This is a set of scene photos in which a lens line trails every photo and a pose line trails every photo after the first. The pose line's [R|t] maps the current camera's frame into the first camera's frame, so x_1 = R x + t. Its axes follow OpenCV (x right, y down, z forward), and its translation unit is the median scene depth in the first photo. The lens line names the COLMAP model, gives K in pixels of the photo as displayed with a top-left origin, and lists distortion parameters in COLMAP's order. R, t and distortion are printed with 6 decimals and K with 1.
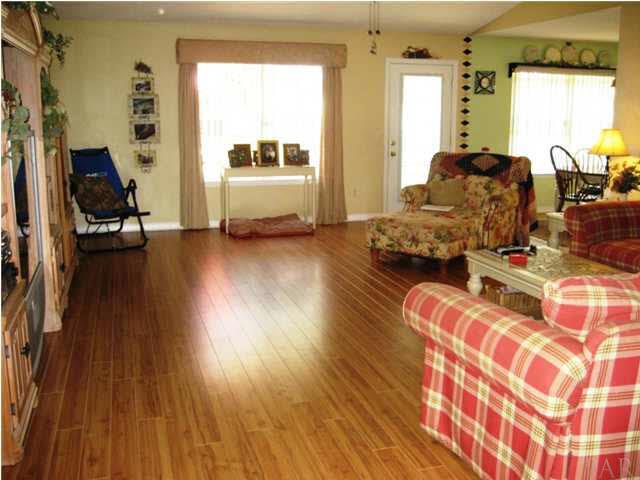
lens RADIAL K [[675.1, 0, 319.7], [0, 675.1, 241.7], [0, 0, 1]] dist [-0.090995, 0.000000]
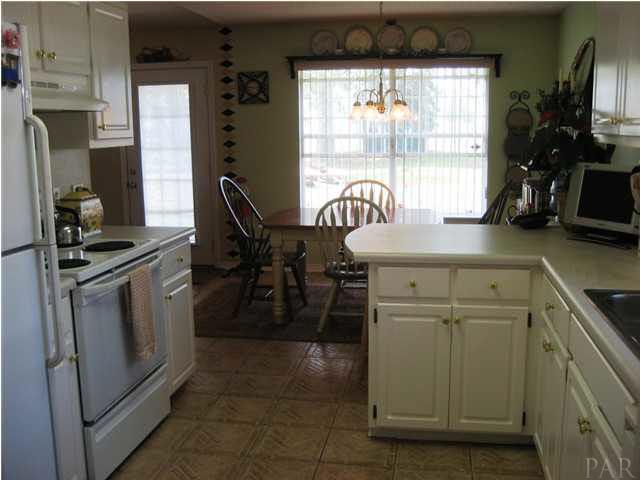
lens RADIAL K [[675.1, 0, 319.9], [0, 675.1, 240.2], [0, 0, 1]] dist [-0.090995, 0.000000]
pose [[0.899346, 0.059874, -0.433118, 0.639157], [-0.063735, 0.997951, 0.005615, -0.082468], [0.432567, 0.022555, 0.901320, 0.380632]]
